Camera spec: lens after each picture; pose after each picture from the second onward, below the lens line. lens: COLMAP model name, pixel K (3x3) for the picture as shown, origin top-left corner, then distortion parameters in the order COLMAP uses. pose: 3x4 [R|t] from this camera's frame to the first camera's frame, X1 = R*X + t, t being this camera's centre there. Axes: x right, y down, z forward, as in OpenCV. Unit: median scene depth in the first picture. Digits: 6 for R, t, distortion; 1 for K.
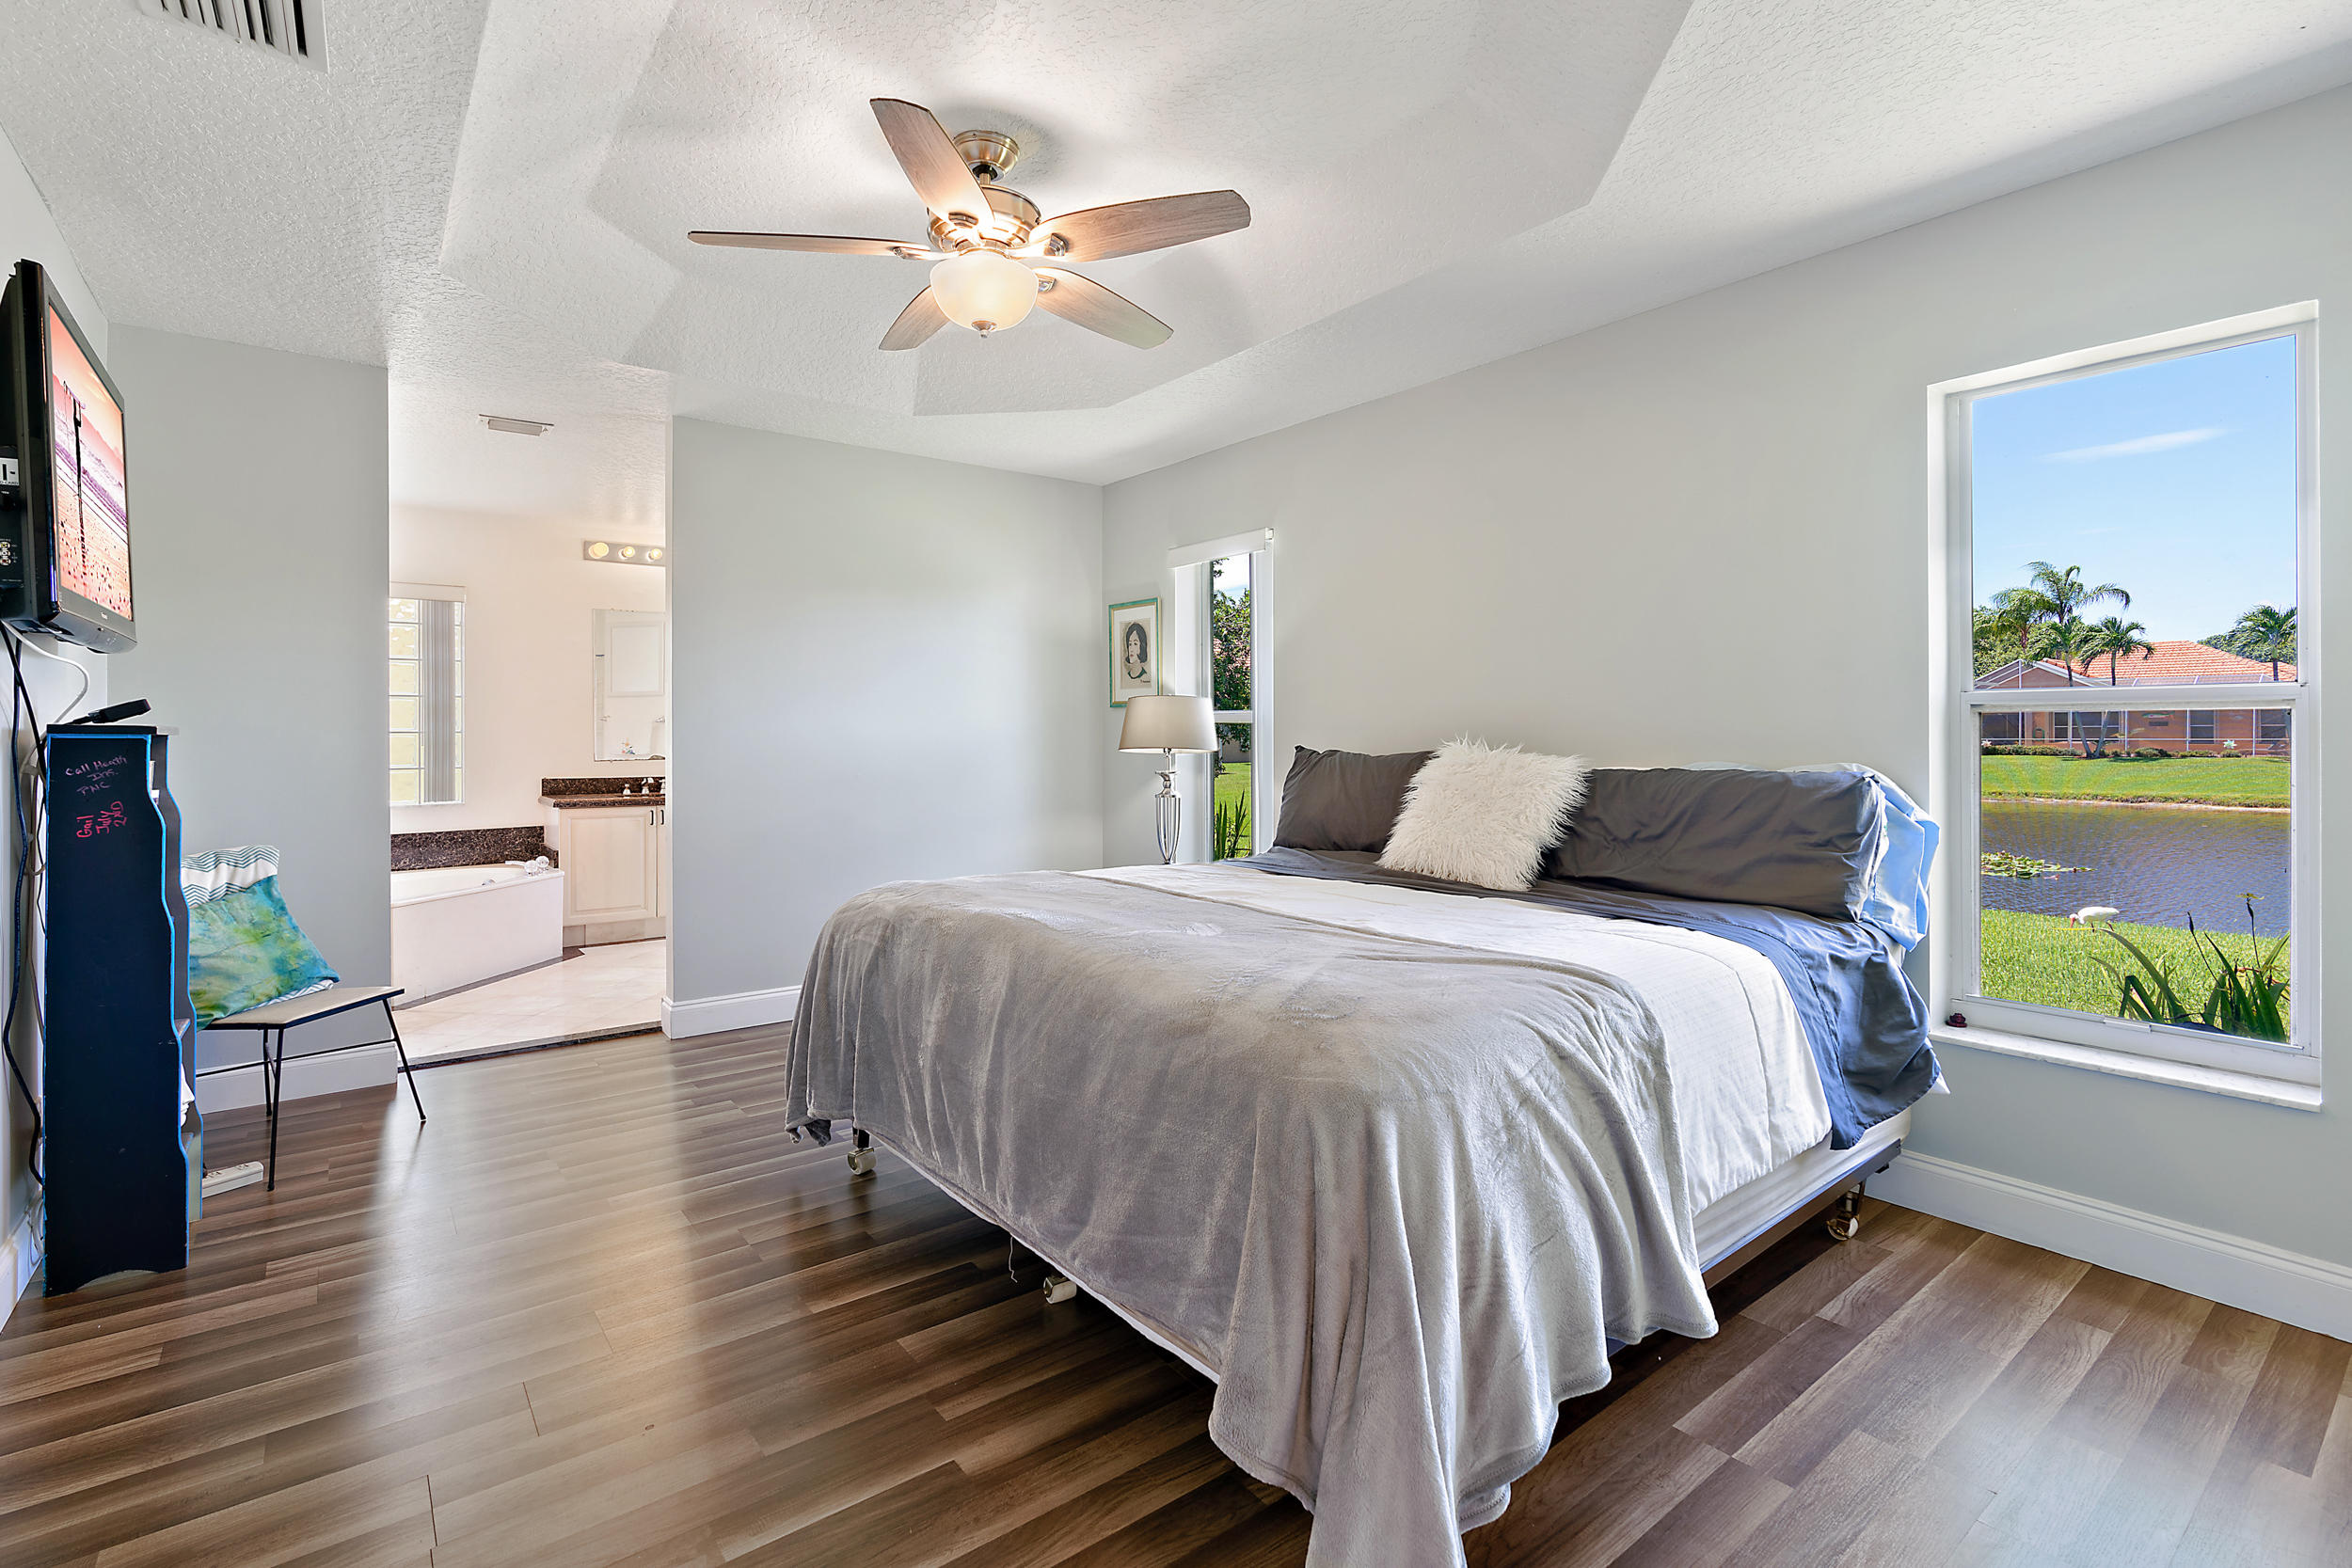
lens RADIAL K [[1072.5, 0, 1166.3], [0, 1072.5, 729.3], [0, 0, 1]] dist [-0.001599, 0.000462]
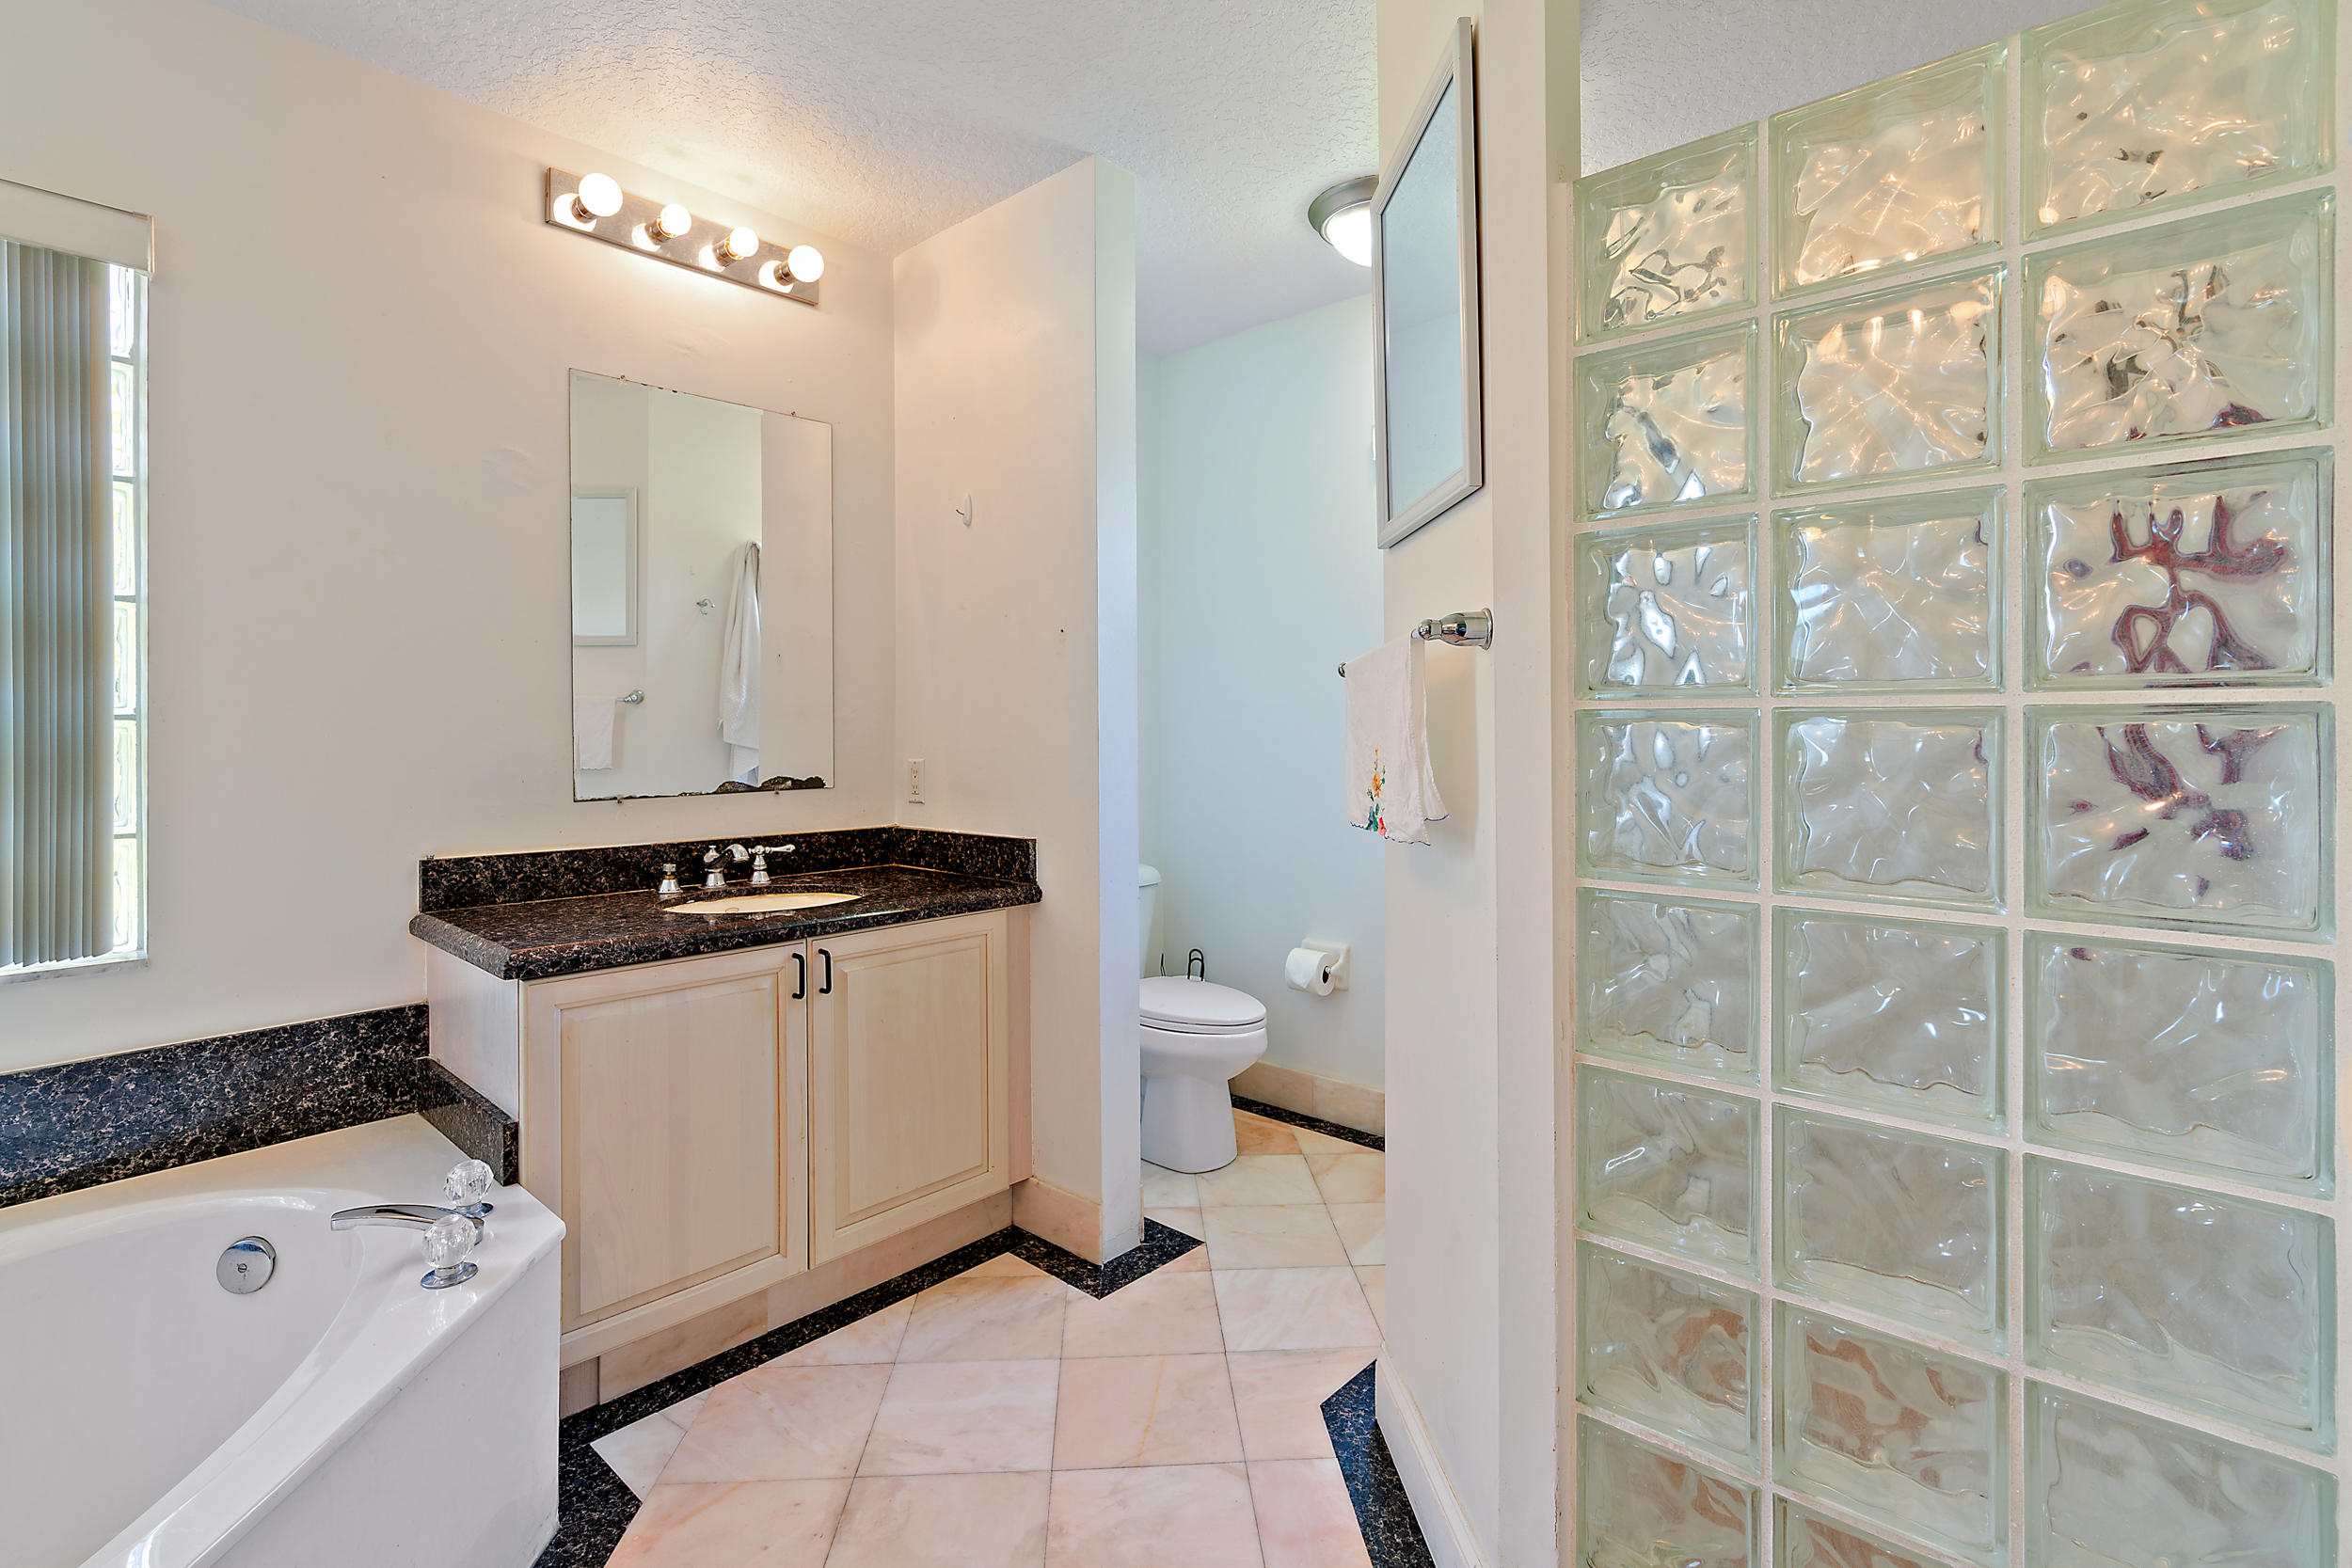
lens RADIAL K [[1072.5, 0, 1166.3], [0, 1072.5, 729.3], [0, 0, 1]] dist [-0.001599, 0.000462]
pose [[0.986359, 0.001236, 0.164604, -0.416475], [-0.002096, 0.999985, 0.005050, 0.003598], [-0.164595, -0.005326, 0.986347, 0.647177]]
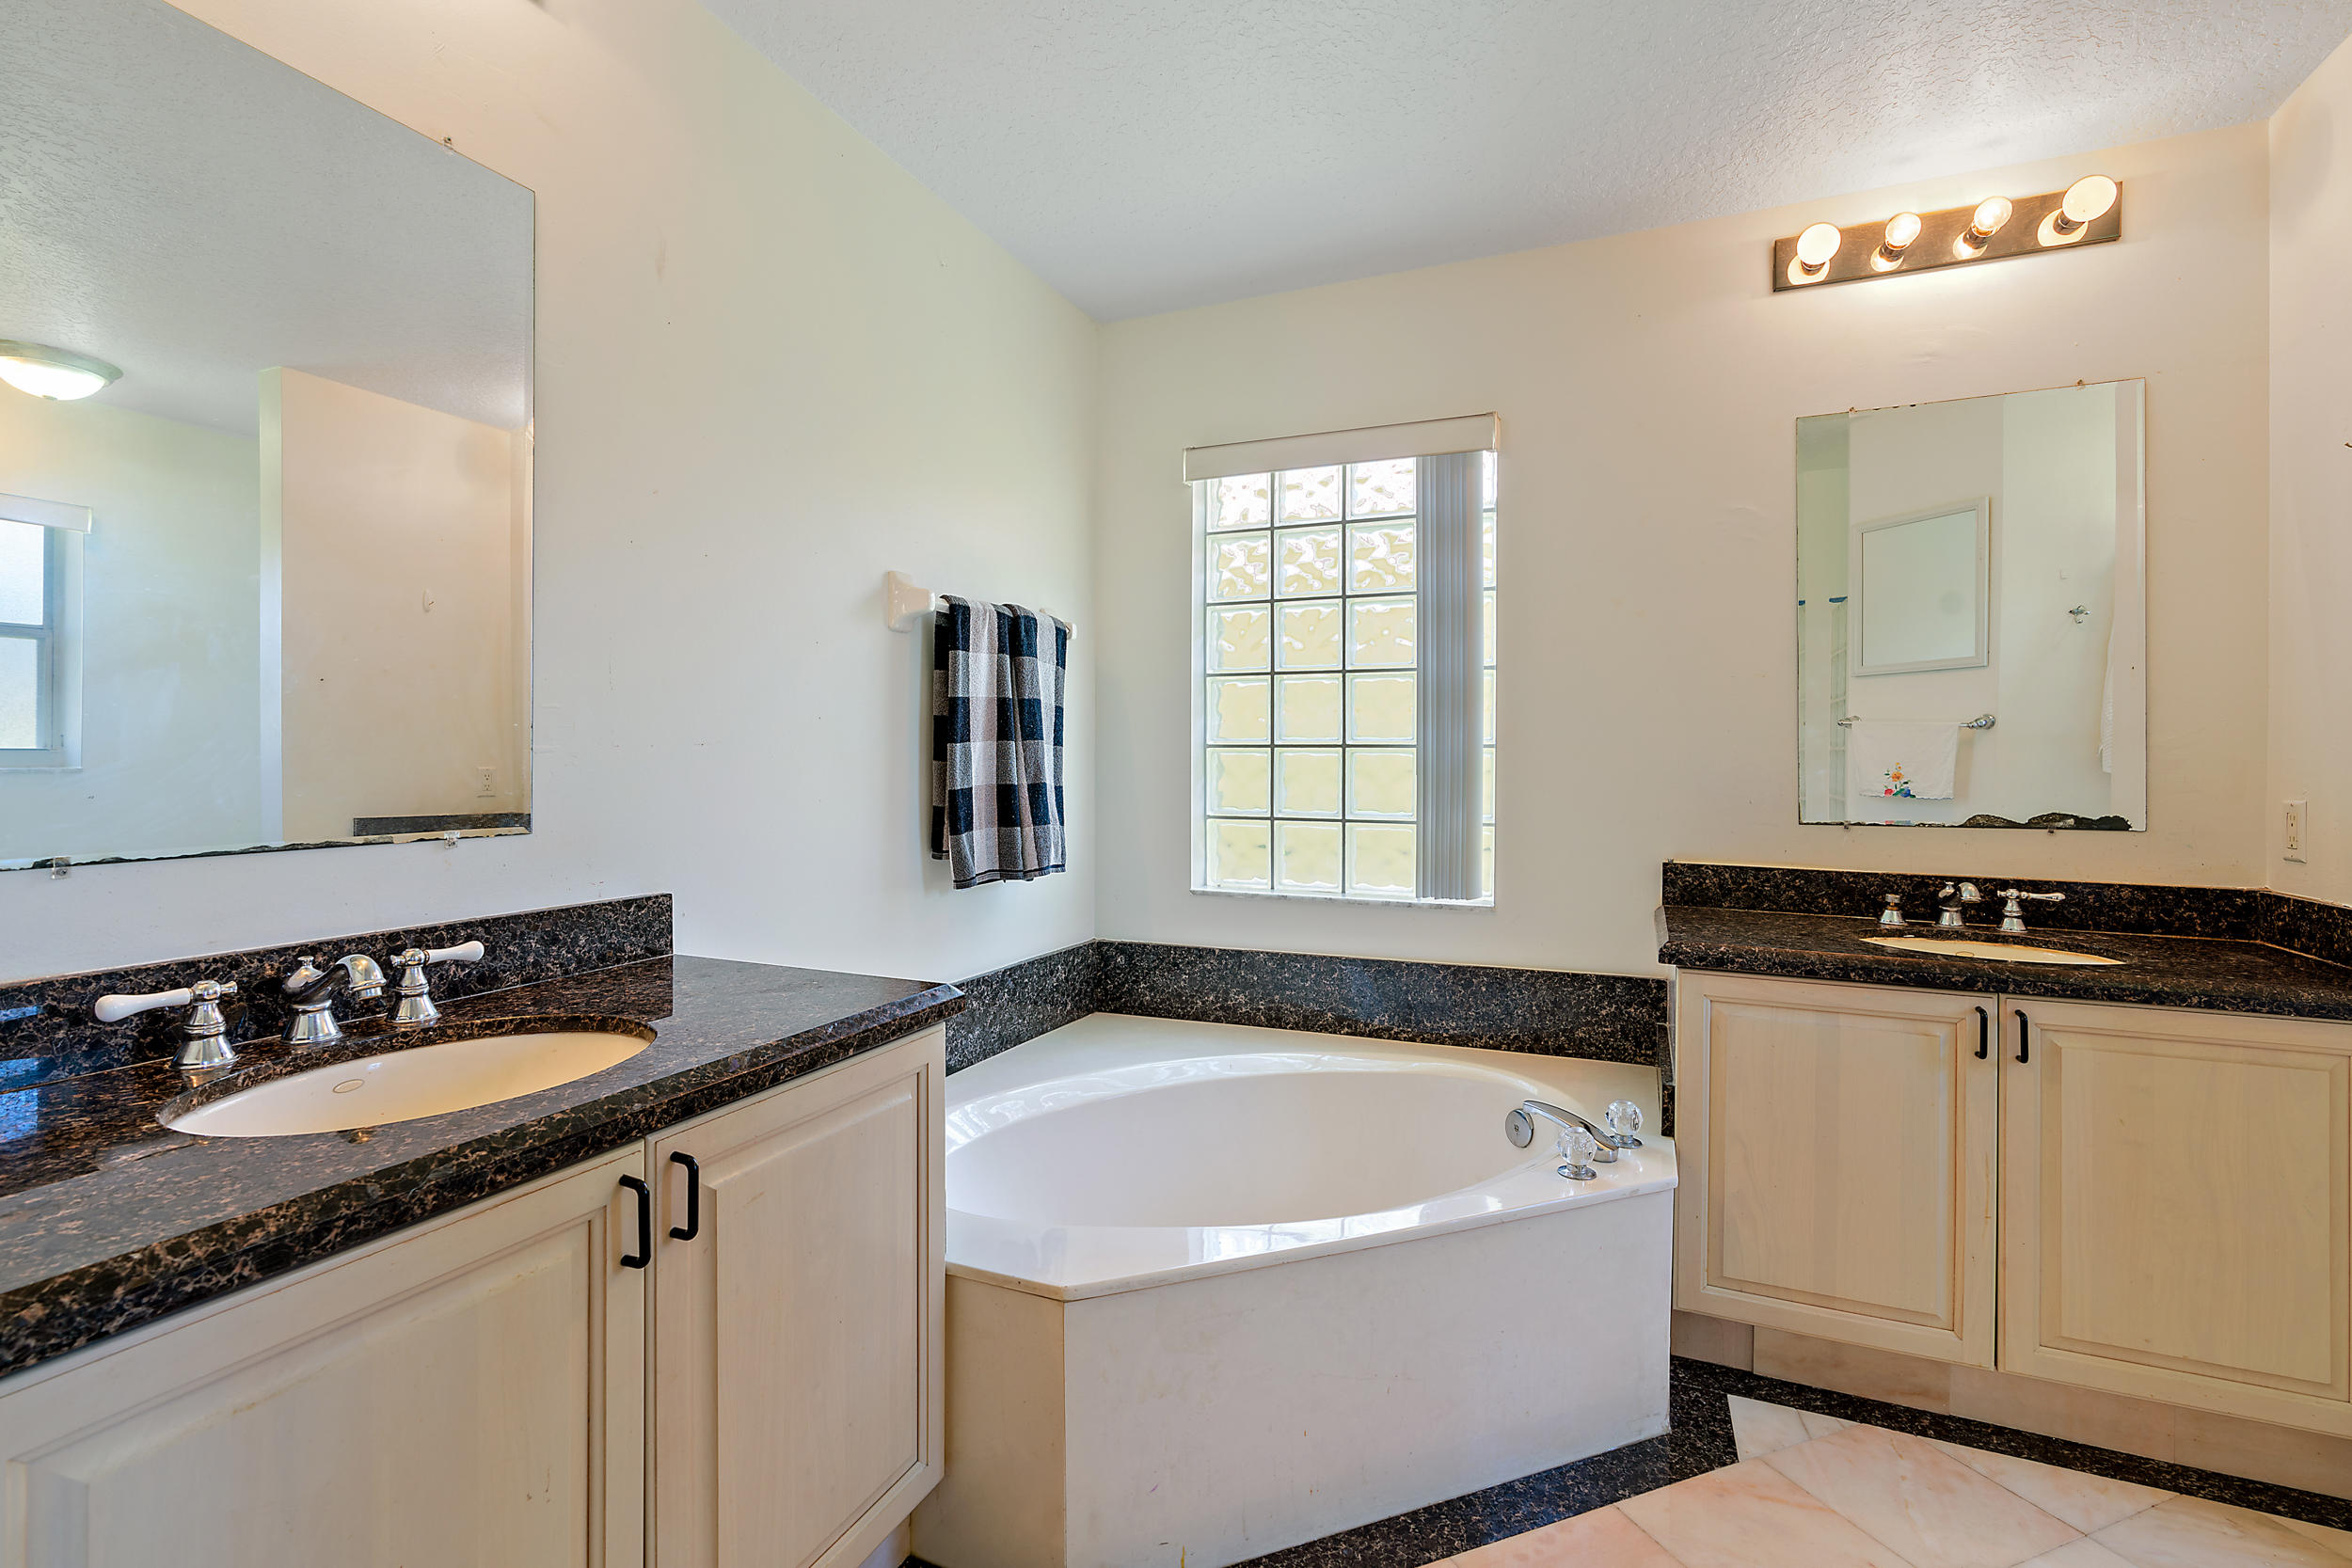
lens RADIAL K [[1062.3, 0, 1171.4], [0, 1062.3, 753.7], [0, 0, 1]] dist [-0.003428, 0.001425]
pose [[0.480761, 0.004437, -0.876841, -0.326945], [-0.002686, 0.999990, 0.003587, 0.004287], [0.876848, 0.000631, 0.480768, 0.655865]]
